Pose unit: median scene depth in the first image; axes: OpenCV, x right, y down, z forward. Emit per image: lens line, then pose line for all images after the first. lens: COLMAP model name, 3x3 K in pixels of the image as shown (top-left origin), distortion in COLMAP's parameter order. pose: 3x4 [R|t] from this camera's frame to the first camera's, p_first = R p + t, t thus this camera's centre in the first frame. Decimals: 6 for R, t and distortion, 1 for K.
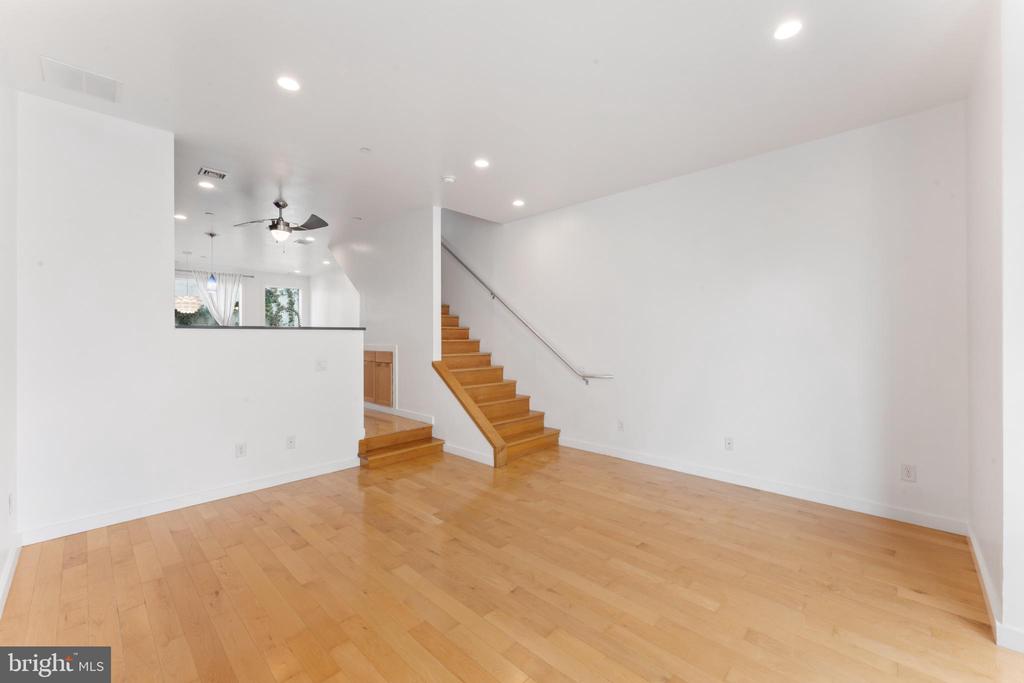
lens RADIAL K [[411.2, 0, 518.3], [0, 411.2, 338.7], [0, 0, 1]] dist [-0.009126, 0.000070]
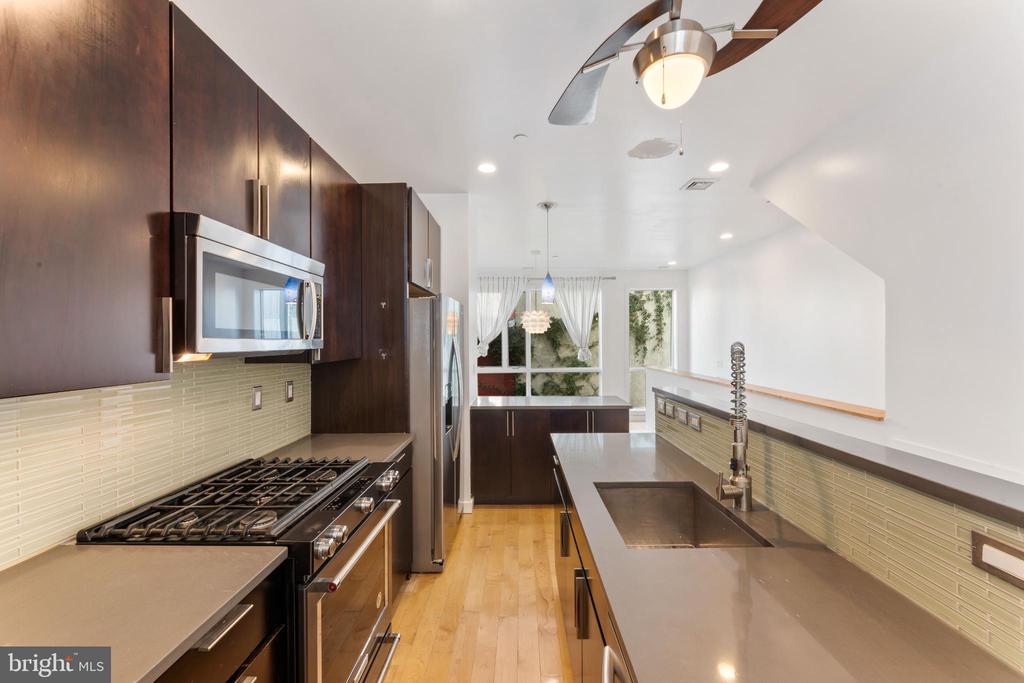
lens RADIAL K [[411.2, 0, 518.3], [0, 411.2, 338.7], [0, 0, 1]] dist [-0.009126, 0.000070]
pose [[0.683310, -0.001301, -0.730127, -0.183186], [0.000248, 0.999999, -0.001551, -0.033385], [0.730128, 0.000879, 0.683310, 0.298037]]
